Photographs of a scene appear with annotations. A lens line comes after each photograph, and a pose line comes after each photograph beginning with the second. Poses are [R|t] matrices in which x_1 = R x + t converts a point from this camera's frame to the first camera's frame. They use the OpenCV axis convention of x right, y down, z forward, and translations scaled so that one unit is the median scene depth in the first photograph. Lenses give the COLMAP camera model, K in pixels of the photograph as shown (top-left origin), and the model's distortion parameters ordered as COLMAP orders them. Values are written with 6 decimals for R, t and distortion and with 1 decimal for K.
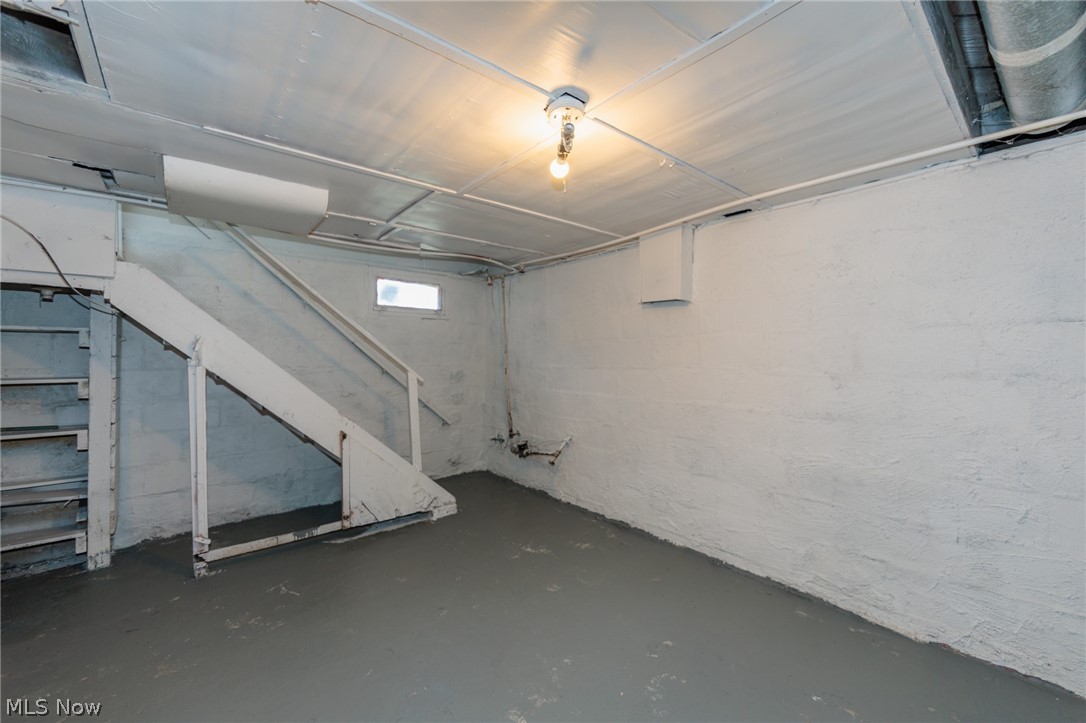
lens RADIAL K [[434.1, 0, 543.0], [0, 434.1, 361.5], [0, 0, 1]] dist [-0.001556, -0.000121]
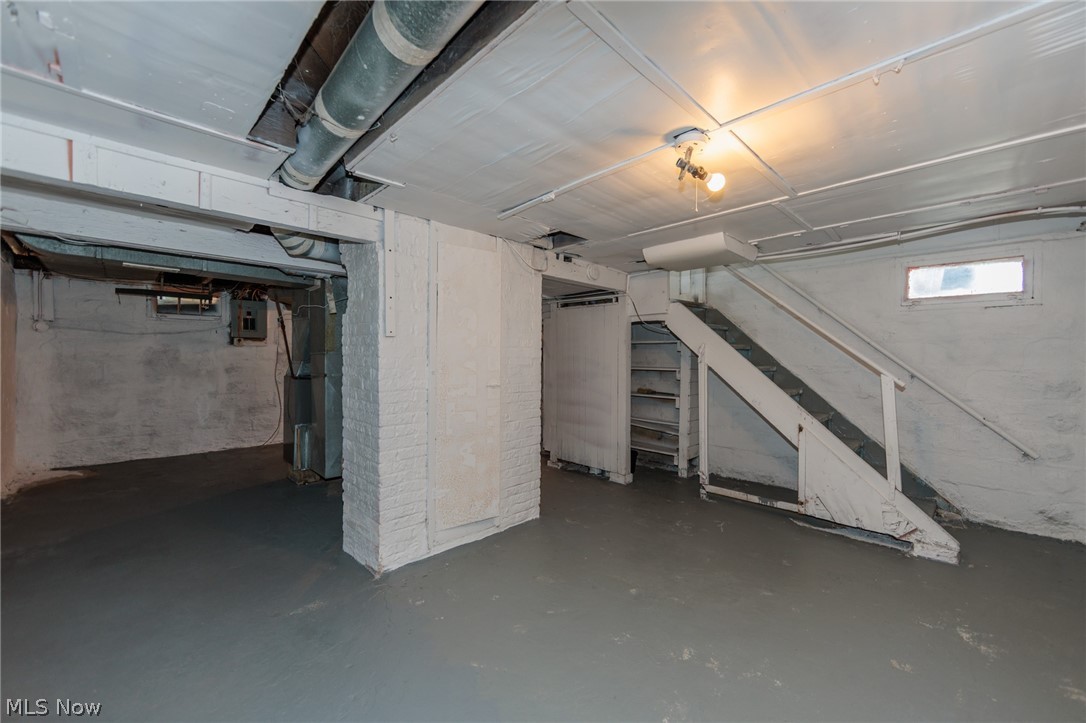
lens RADIAL K [[426.0, 0, 546.3], [0, 426.0, 361.1], [0, 0, 1]] dist [-0.000413, -0.000058]
pose [[0.083820, 0.009999, -0.996431, 0.509489], [-0.017555, 0.999809, 0.008556, 0.001356], [0.996326, 0.016776, 0.083979, 0.234170]]
